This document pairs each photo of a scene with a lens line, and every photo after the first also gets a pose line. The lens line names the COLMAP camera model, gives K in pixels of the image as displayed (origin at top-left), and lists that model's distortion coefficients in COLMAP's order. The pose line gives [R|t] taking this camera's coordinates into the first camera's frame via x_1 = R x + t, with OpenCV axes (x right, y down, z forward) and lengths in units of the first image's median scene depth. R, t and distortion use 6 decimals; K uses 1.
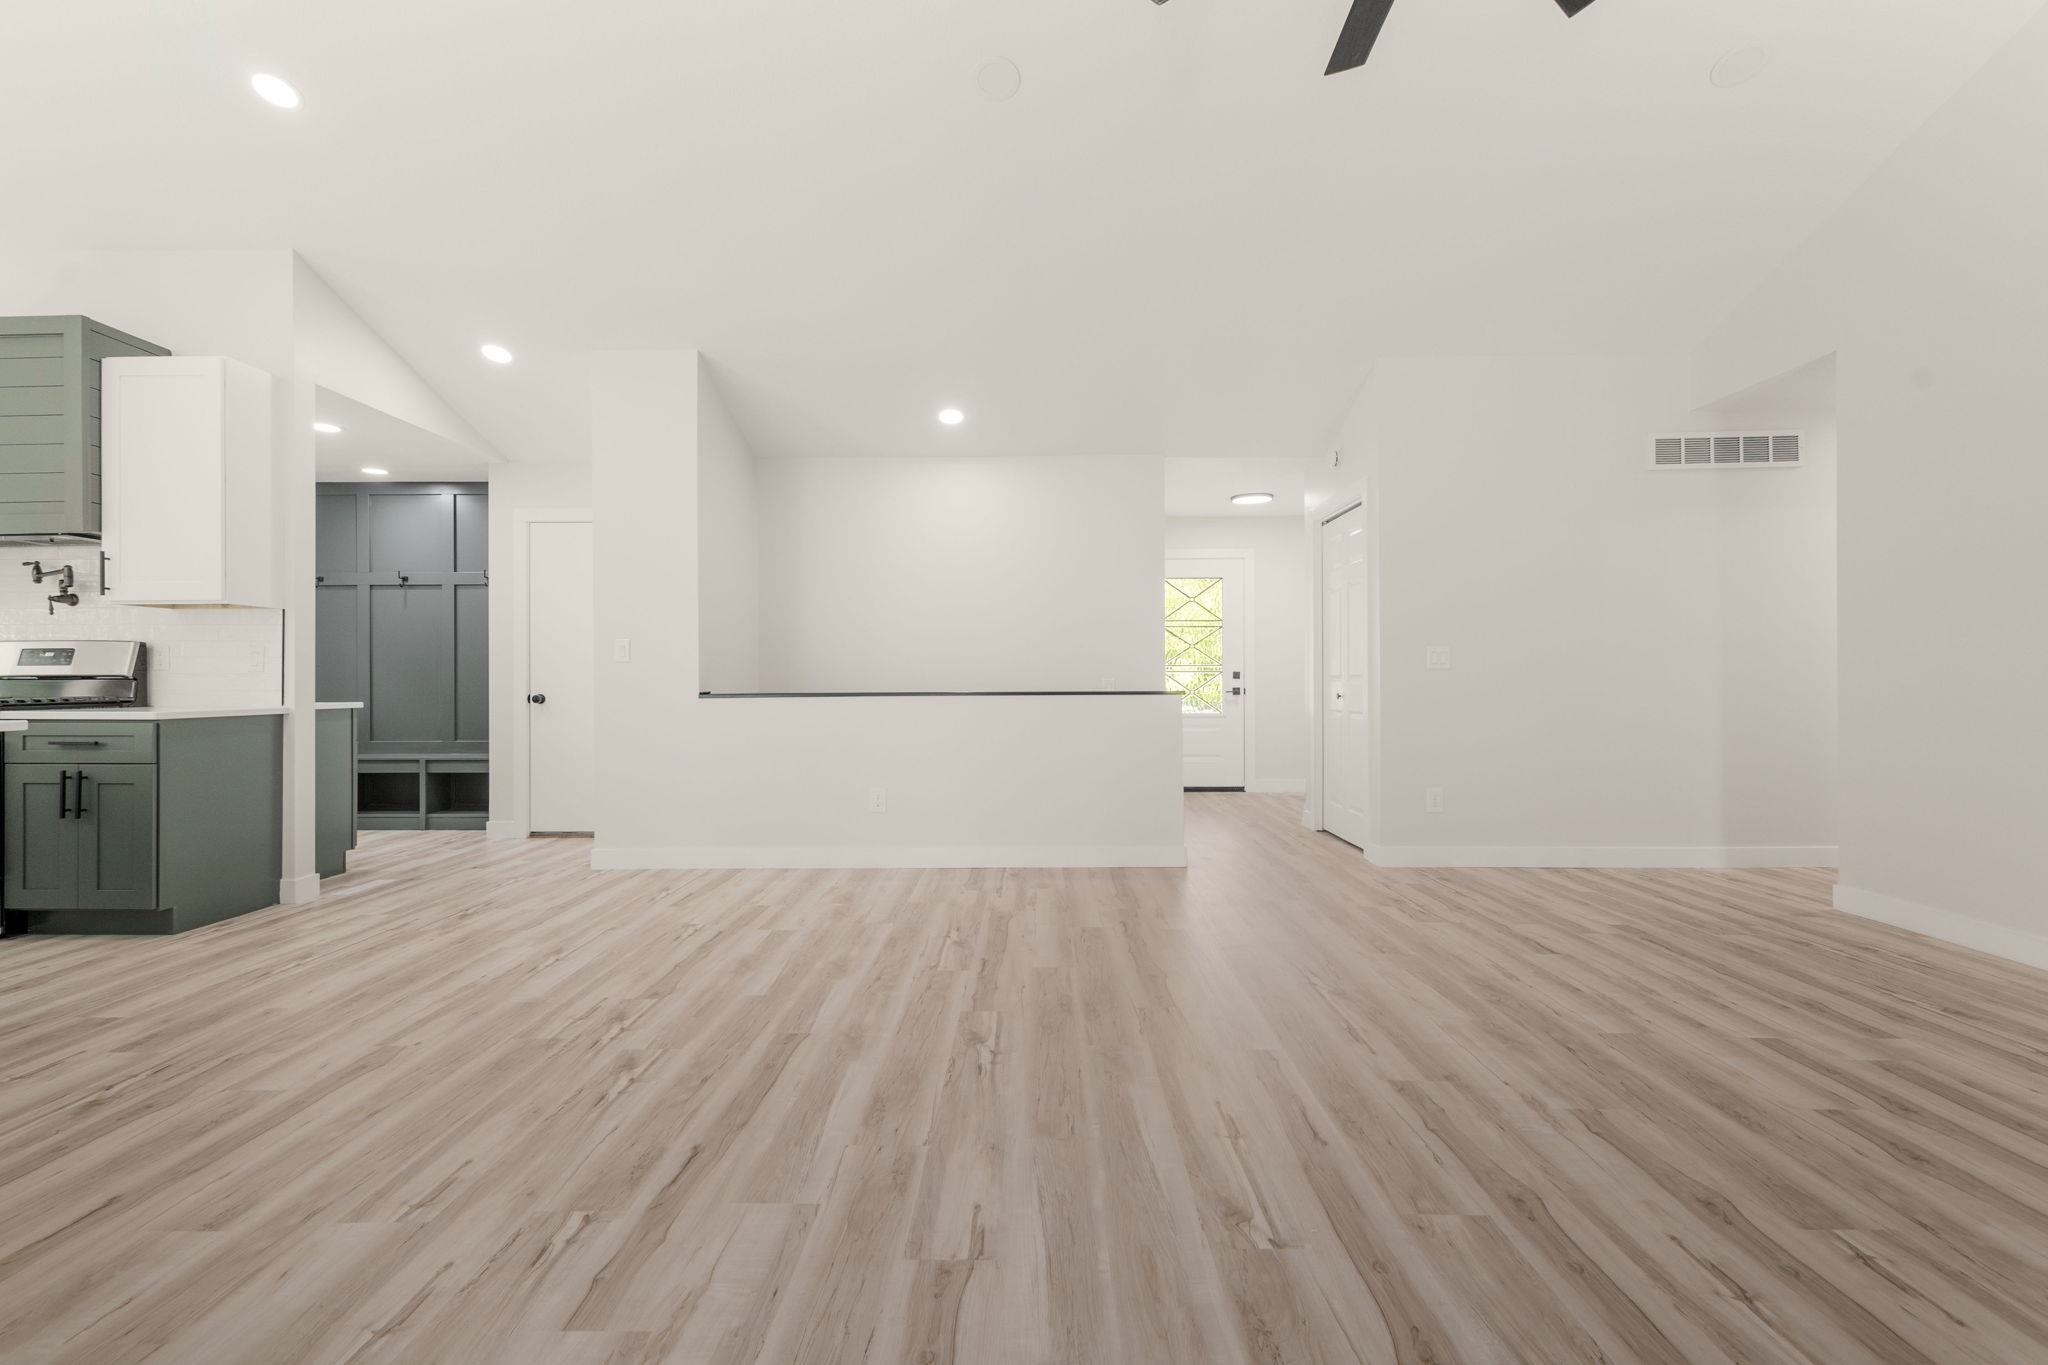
lens RADIAL K [[972.8, 0, 1024.0], [0, 972.8, 682.5], [0, 0, 1]] dist [-0.001500, -0.000397]
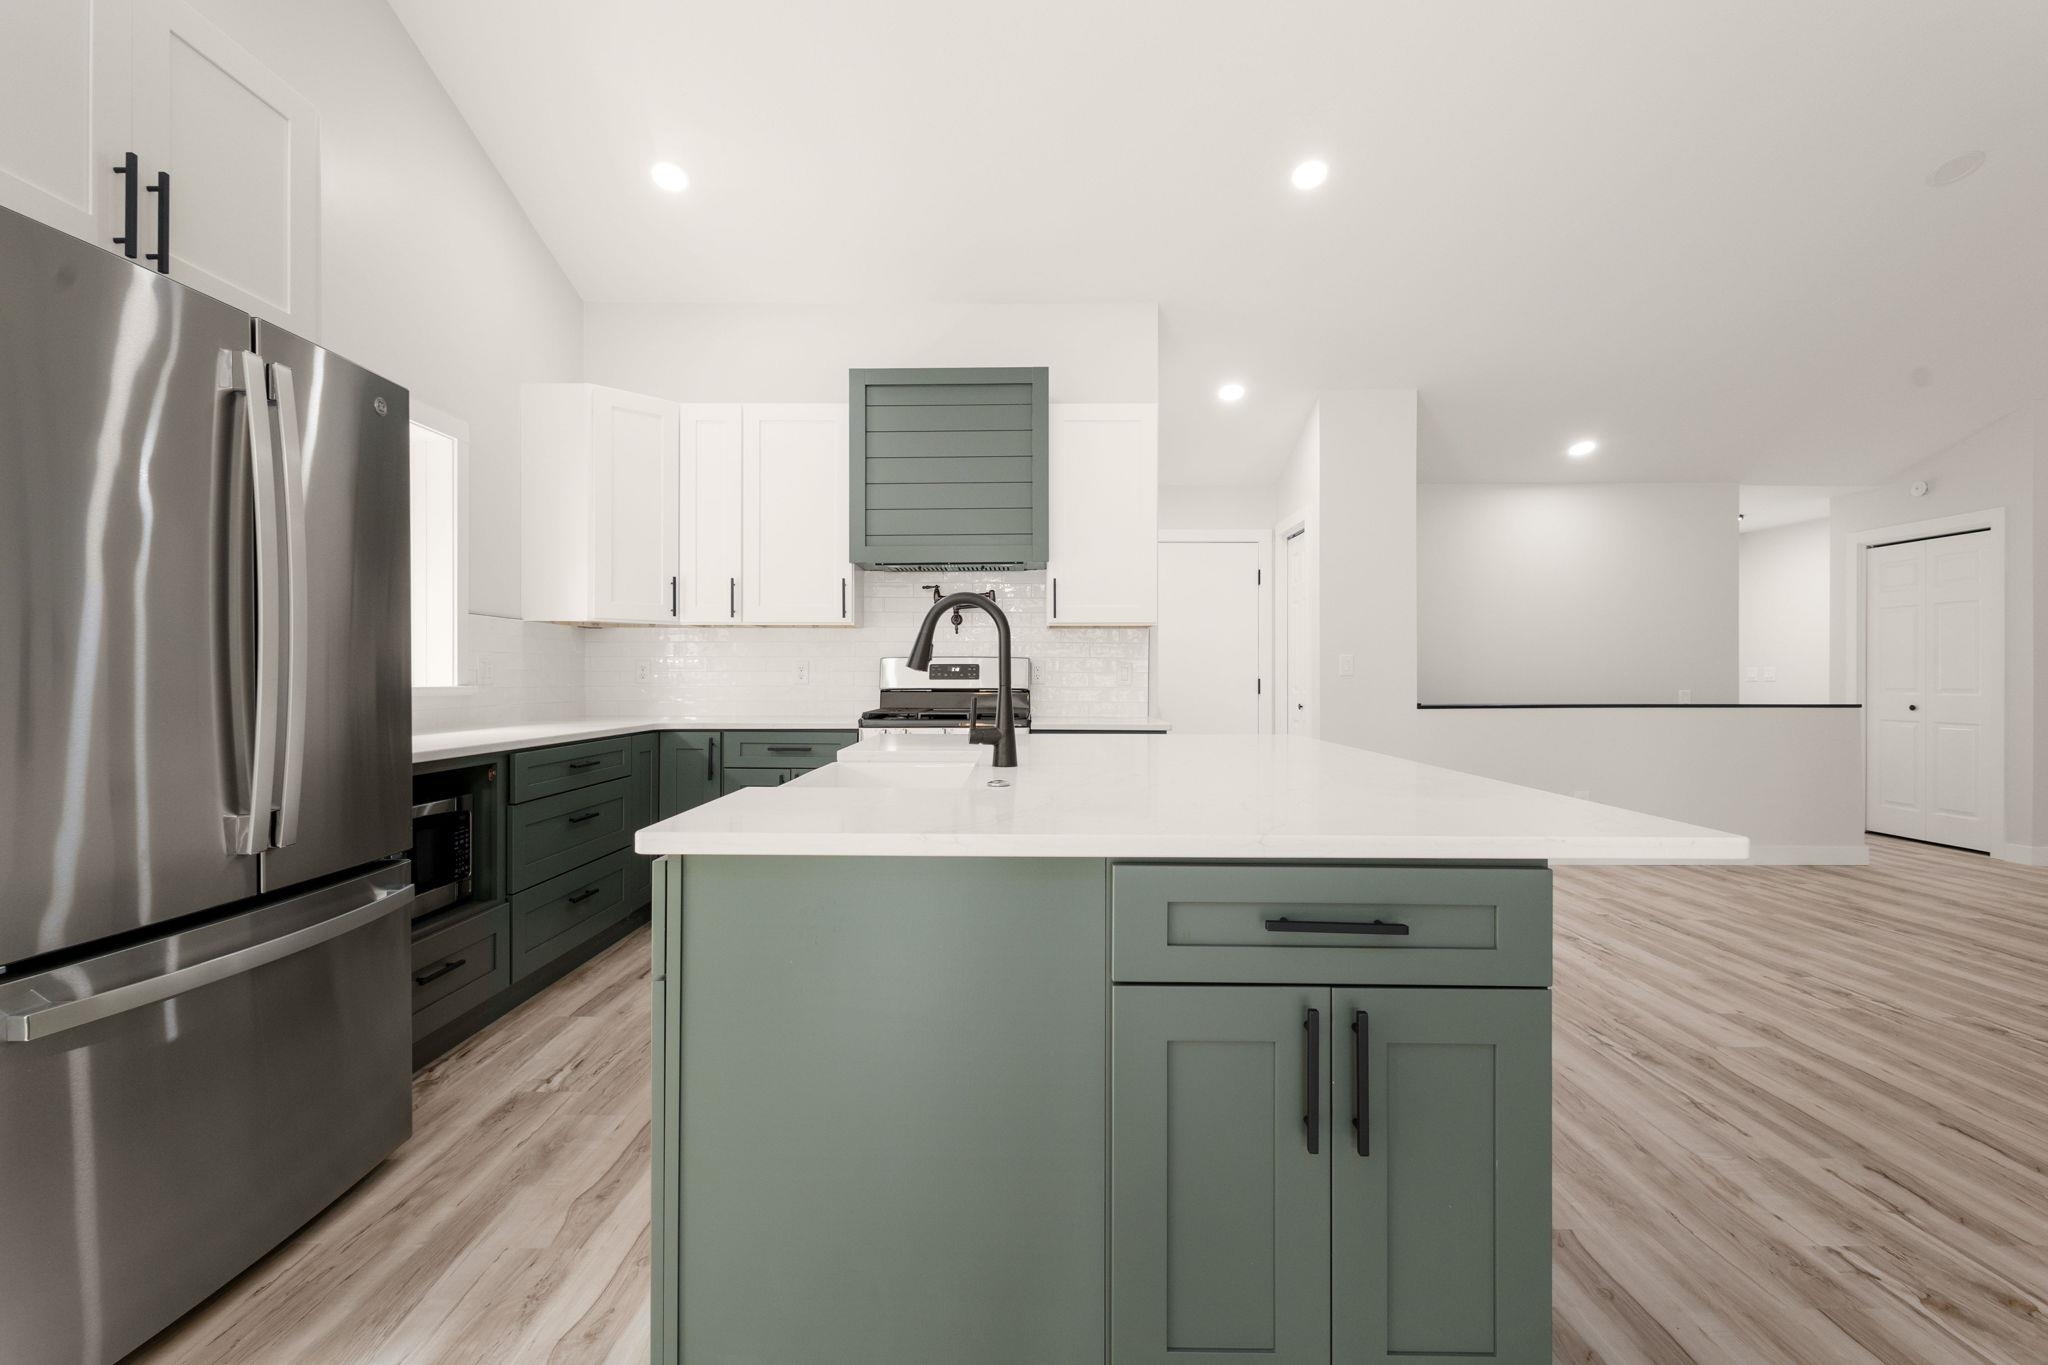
lens RADIAL K [[972.8, 0, 1024.0], [0, 972.8, 682.5], [0, 0, 1]] dist [-0.001500, -0.000397]
pose [[0.999555, 0.001164, -0.029798, -0.964039], [-0.001482, 0.999942, -0.010667, -0.002563], [0.029784, 0.010706, 0.999499, -0.118047]]
